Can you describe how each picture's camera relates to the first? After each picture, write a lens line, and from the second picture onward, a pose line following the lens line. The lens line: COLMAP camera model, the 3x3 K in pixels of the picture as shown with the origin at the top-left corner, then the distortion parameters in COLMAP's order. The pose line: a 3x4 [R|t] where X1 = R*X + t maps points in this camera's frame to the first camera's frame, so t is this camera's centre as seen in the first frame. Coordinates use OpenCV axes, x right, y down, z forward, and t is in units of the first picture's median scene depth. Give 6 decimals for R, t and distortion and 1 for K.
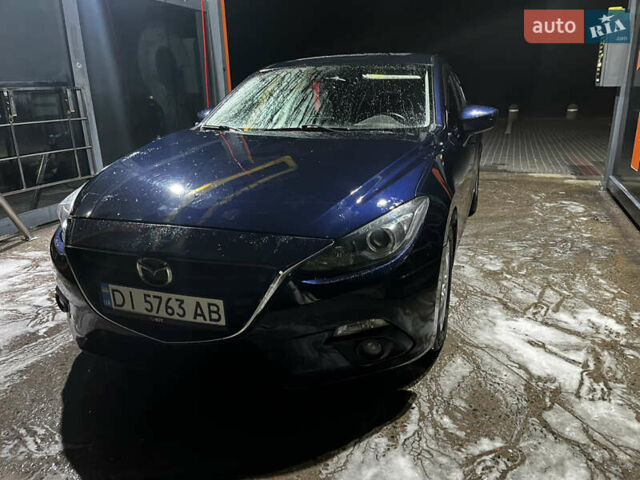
lens RADIAL K [[496.6, 0, 320.0], [0, 496.6, 240.0], [0, 0, 1]] dist [0.000567, -0.002936]
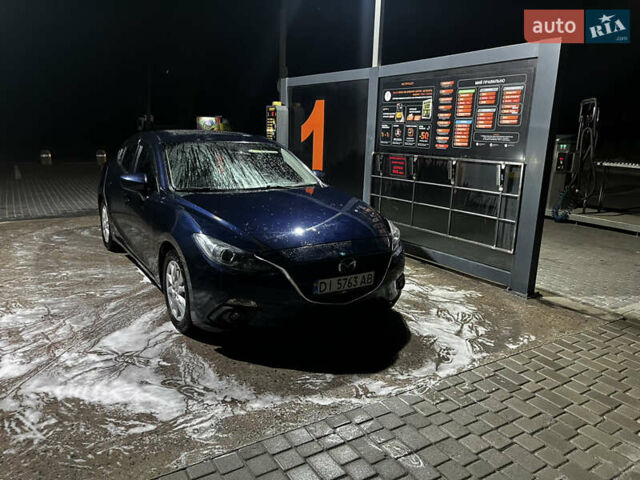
lens RADIAL K [[496.6, 0, 320.0], [0, 496.6, 240.0], [0, 0, 1]] dist [0.000567, -0.002936]
pose [[0.596518, -0.135630, 0.791057, -1.796306], [0.198965, 0.979842, 0.017963, -0.082395], [-0.777547, 0.146677, 0.611479, -0.110567]]
